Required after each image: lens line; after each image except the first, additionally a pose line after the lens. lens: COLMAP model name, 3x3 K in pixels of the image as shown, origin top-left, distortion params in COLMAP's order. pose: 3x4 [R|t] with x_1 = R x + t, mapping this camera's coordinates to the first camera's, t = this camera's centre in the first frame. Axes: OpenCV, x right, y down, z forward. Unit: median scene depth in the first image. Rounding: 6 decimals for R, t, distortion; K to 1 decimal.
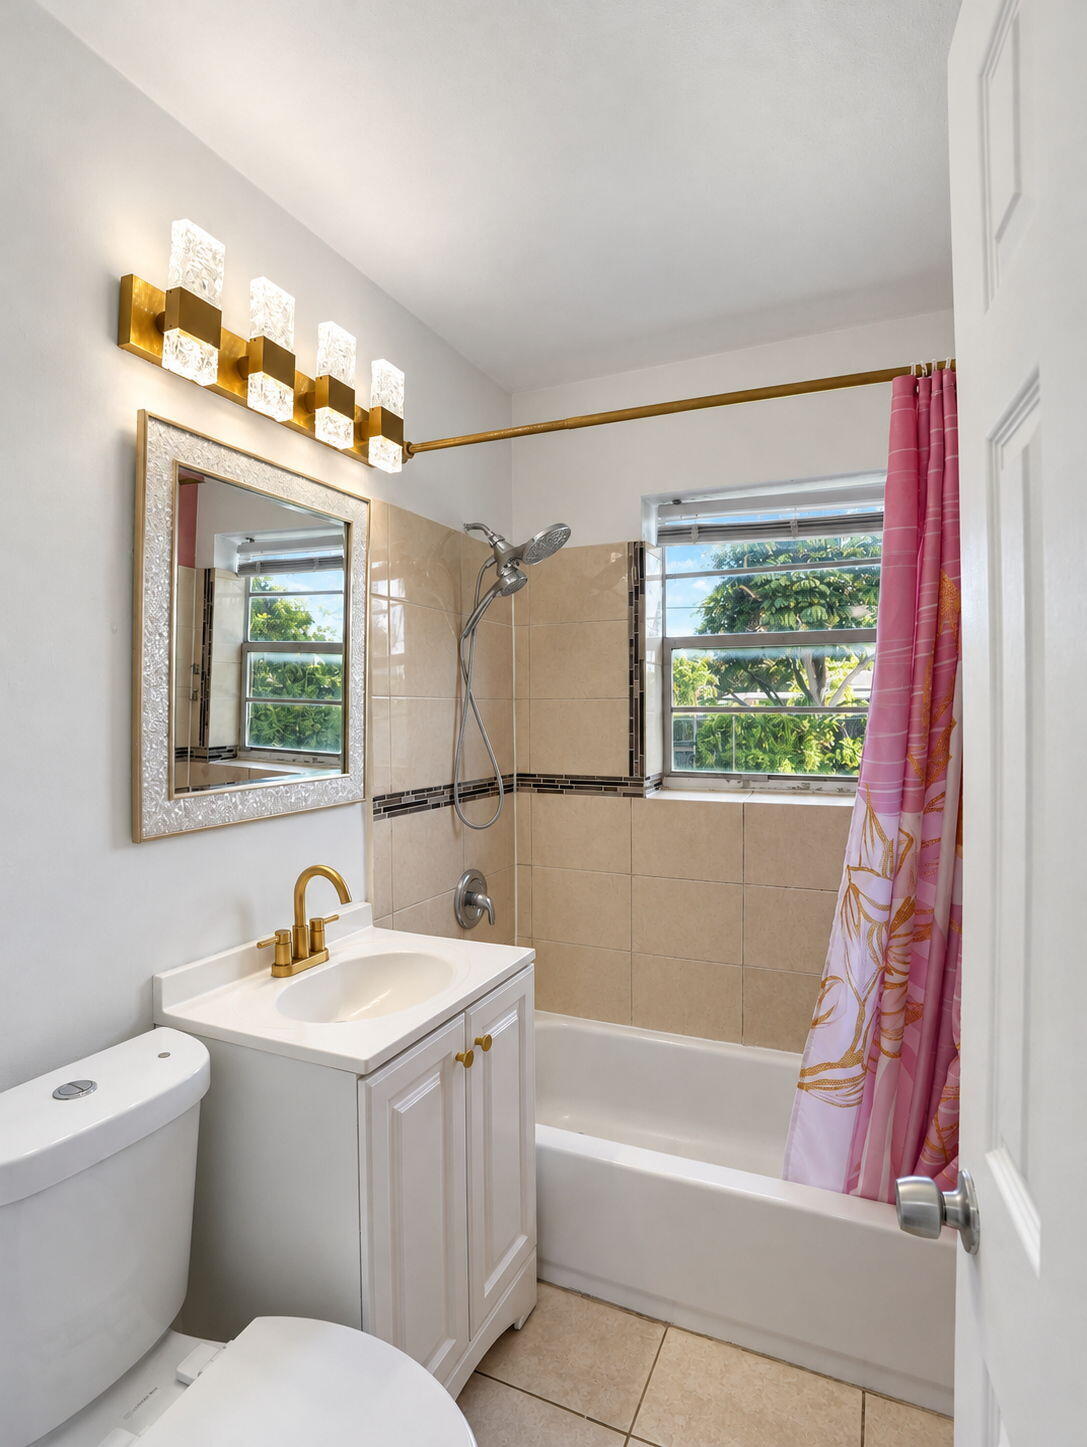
lens RADIAL K [[759.7, 0, 539.4], [0, 759.7, 715.4], [0, 0, 1]] dist [-0.042498, 0.000358]
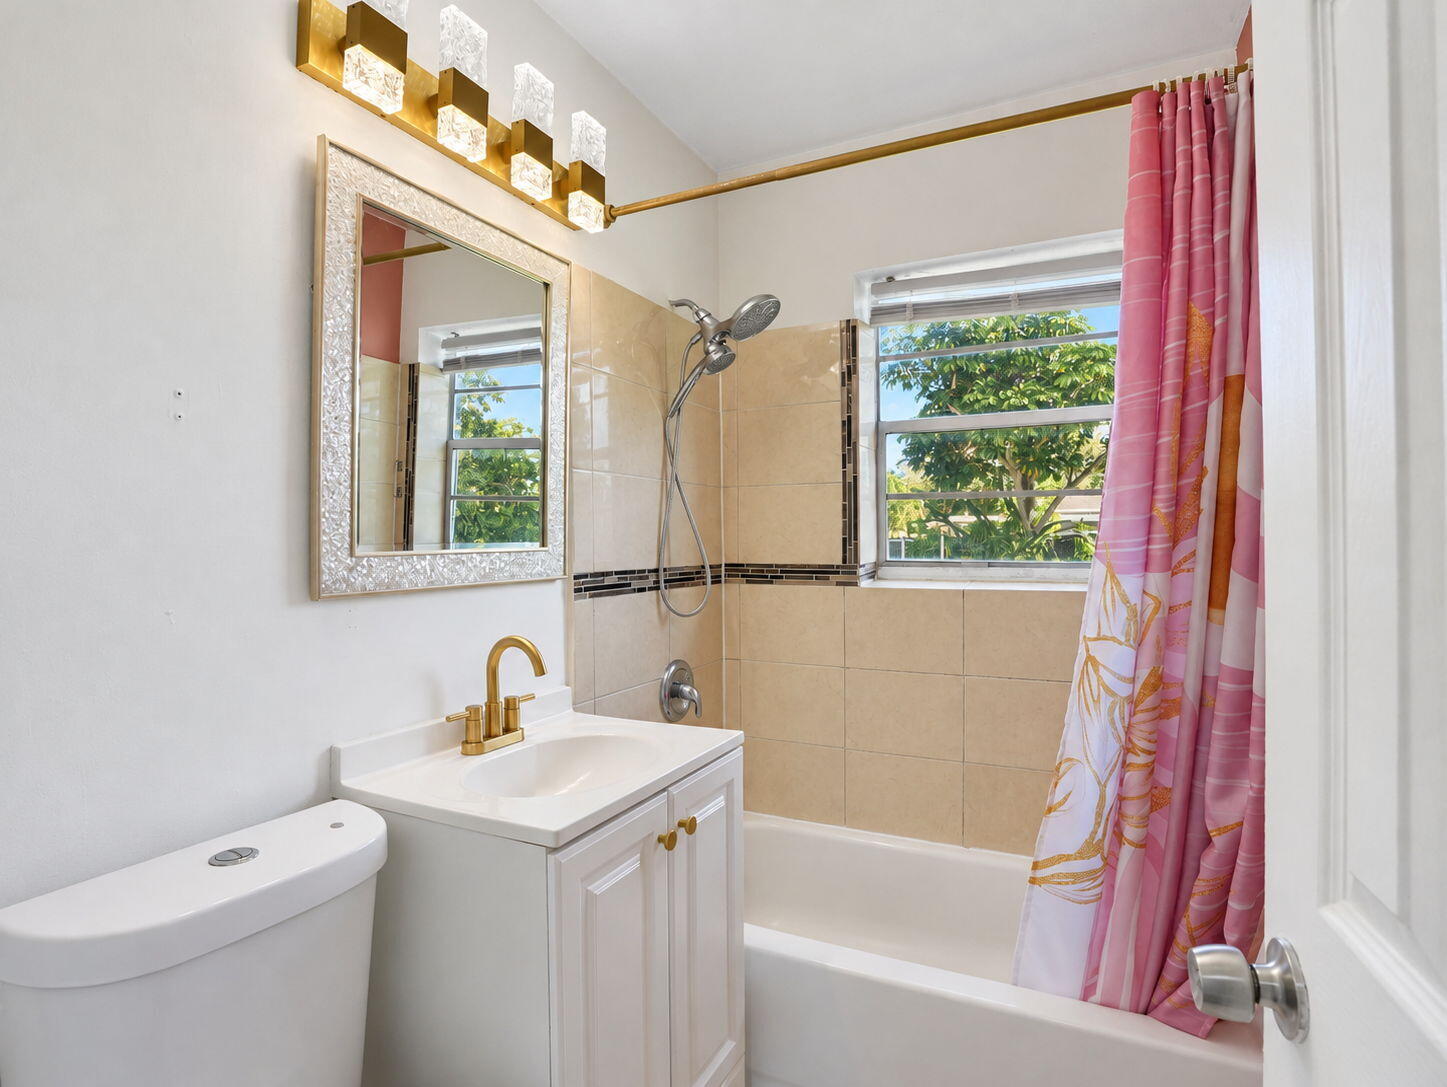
lens RADIAL K [[746.0, 0, 725.5], [0, 746.0, 540.2], [0, 0, 1]] dist [-0.036661, 0.000952]
pose [[0.999502, -0.001512, -0.031522, 0.001120], [0.001246, 0.999964, -0.008441, 0.078878], [0.031534, 0.008397, 0.999467, 0.076846]]
